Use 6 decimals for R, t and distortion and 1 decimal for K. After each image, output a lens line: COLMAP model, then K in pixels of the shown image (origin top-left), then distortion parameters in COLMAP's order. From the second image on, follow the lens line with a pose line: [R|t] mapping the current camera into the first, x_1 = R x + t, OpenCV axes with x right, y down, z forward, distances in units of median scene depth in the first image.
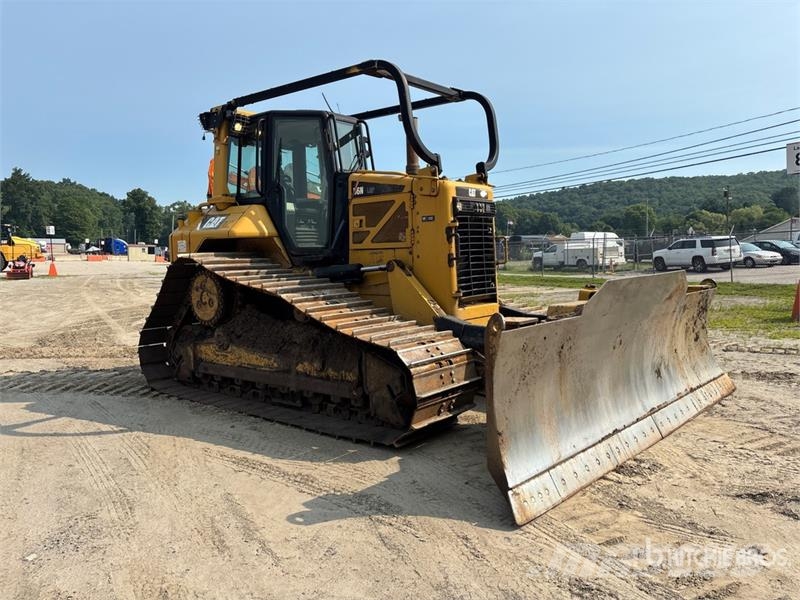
lens RADIAL K [[609.2, 0, 395.4], [0, 609.2, 302.1], [0, 0, 1]] dist [0.056806, -0.072431]
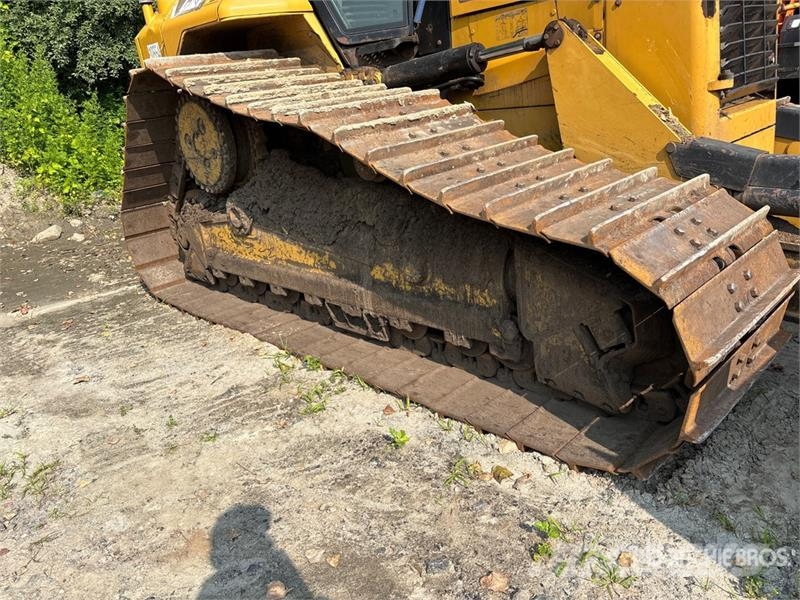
lens RADIAL K [[609.2, 0, 403.2], [0, 609.2, 302.8], [0, 0, 1]] dist [0.056806, -0.072431]
pose [[0.988058, -0.063554, -0.140365, -0.059193], [0.102299, 0.951800, 0.289157, -0.013120], [0.115222, -0.300063, 0.946935, 0.465232]]
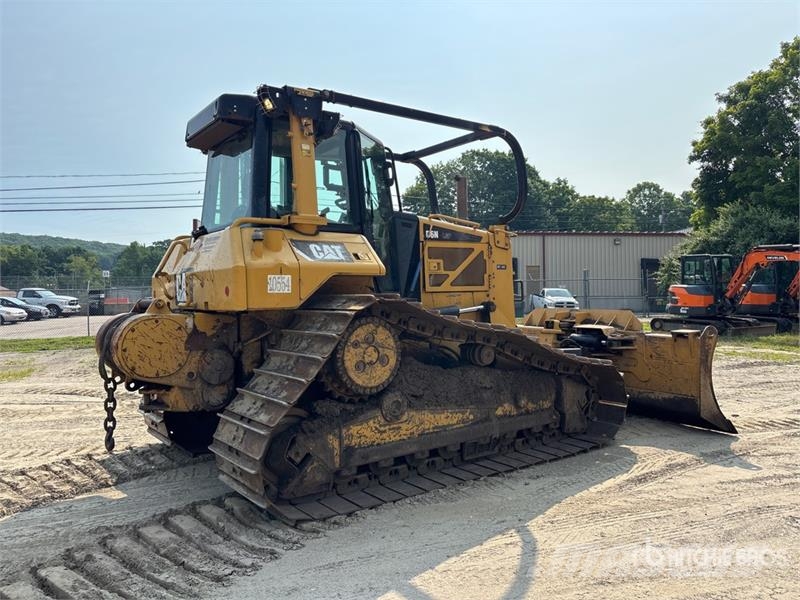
lens RADIAL K [[609.2, 0, 408.0], [0, 609.2, 294.9], [0, 0, 1]] dist [0.056806, -0.072431]
pose [[0.246263, 0.014535, 0.969094, -1.042232], [0.090310, 0.995193, -0.037876, -0.048964], [-0.964986, 0.096847, 0.243767, 0.806874]]
